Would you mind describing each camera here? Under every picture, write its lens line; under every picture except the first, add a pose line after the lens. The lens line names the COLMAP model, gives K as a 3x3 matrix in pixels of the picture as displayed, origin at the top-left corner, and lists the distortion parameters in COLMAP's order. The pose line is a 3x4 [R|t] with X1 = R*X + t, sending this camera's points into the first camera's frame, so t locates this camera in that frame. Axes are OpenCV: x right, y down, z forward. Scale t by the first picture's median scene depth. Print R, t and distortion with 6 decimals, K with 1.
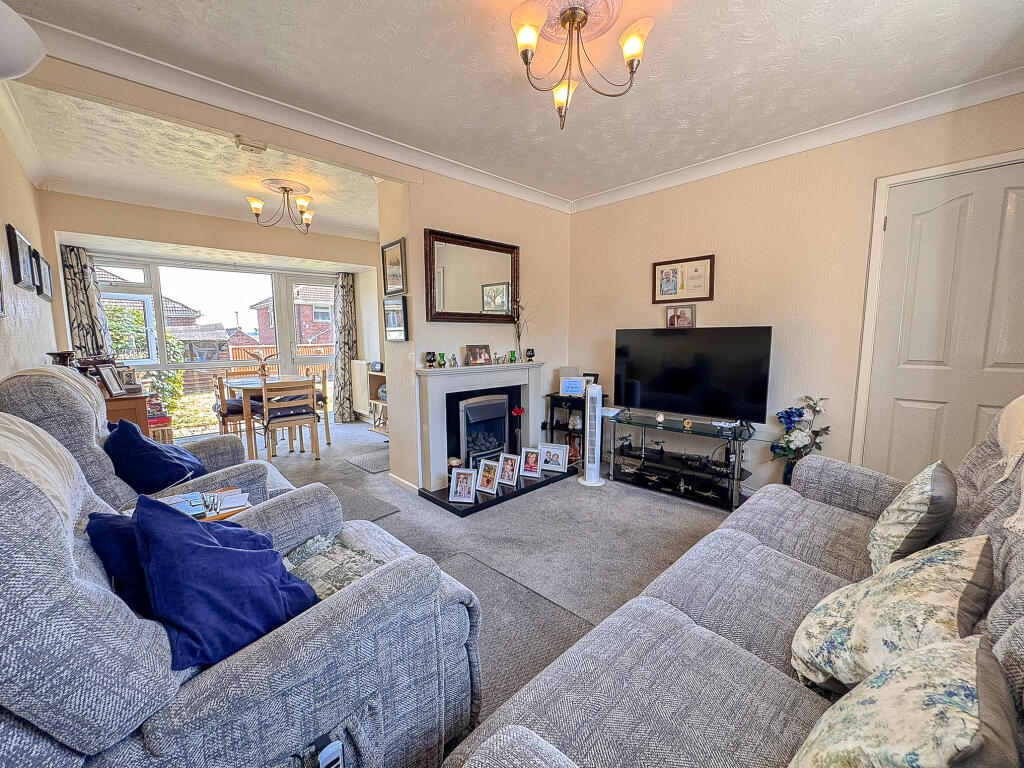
lens RADIAL K [[410.1, 0, 509.8], [0, 410.1, 385.4], [0, 0, 1]] dist [-0.003623, -0.000548]
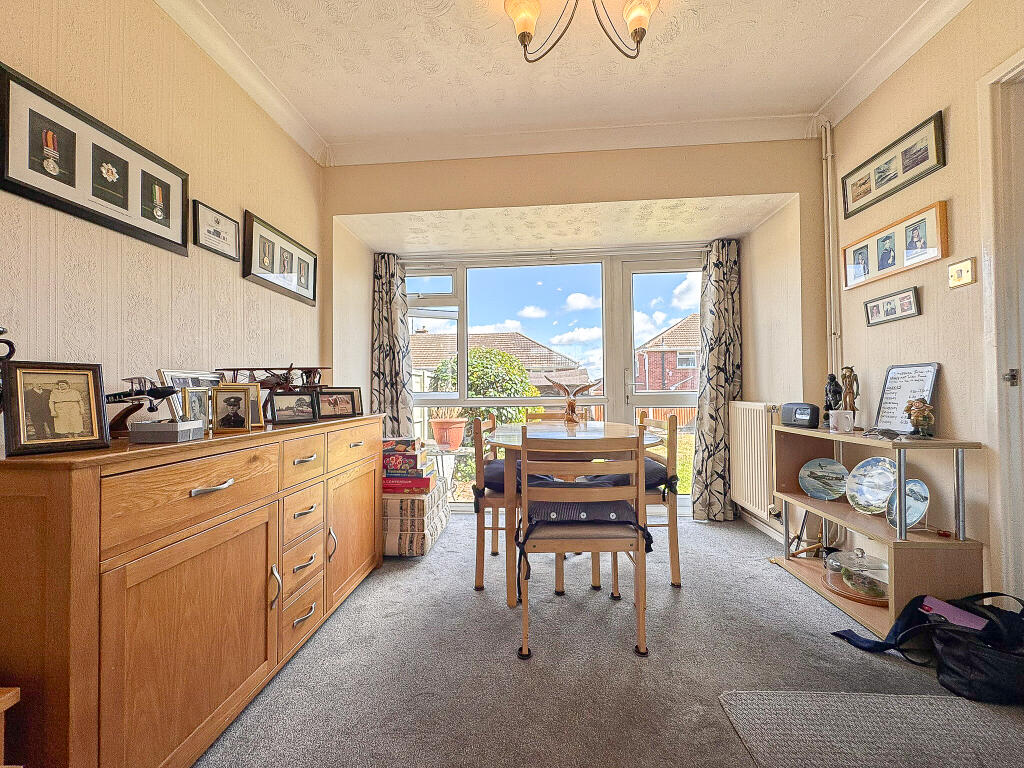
lens RADIAL K [[410.1, 0, 513.8], [0, 410.1, 384.8], [0, 0, 1]] dist [-0.003623, -0.000548]
pose [[0.677293, -0.013178, -0.735595, -0.263306], [-0.080868, 0.992448, -0.092239, -0.017443], [0.731255, 0.121959, 0.671113, 0.620949]]
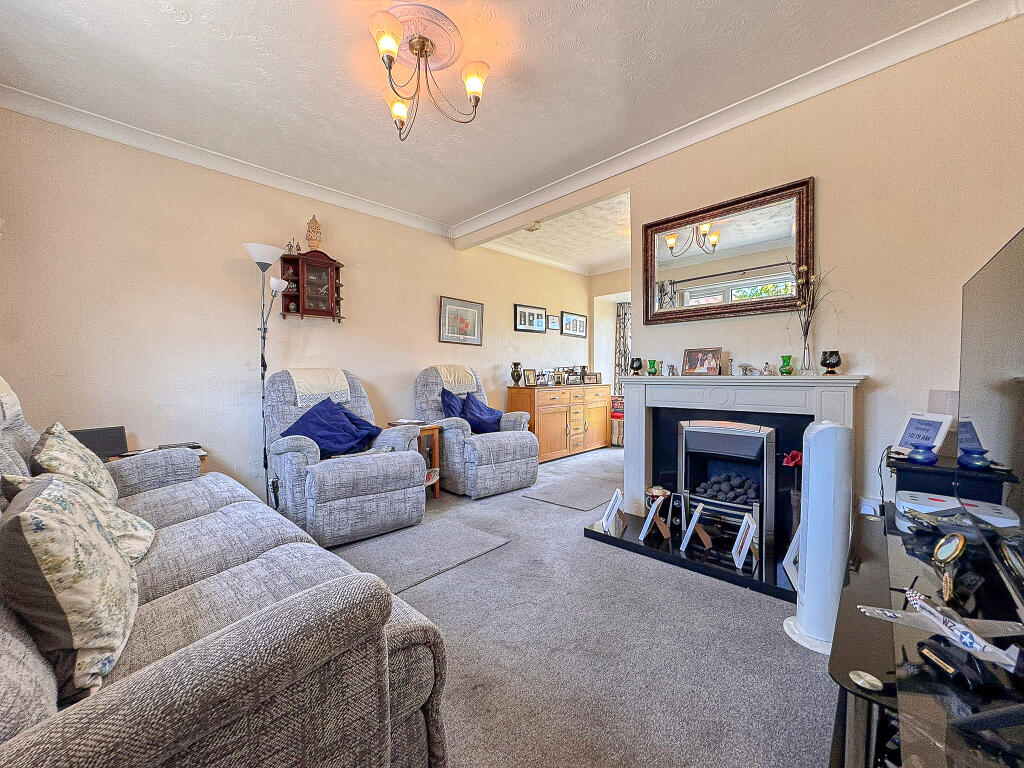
lens RADIAL K [[412.1, 0, 508.2], [0, 412.1, 389.8], [0, 0, 1]] dist [0.000656, 0.000036]
pose [[0.029327, 0.042658, -0.998659, 0.516914], [-0.111010, 0.993048, 0.039158, -0.011667], [0.993387, 0.109712, 0.033859, 0.499633]]
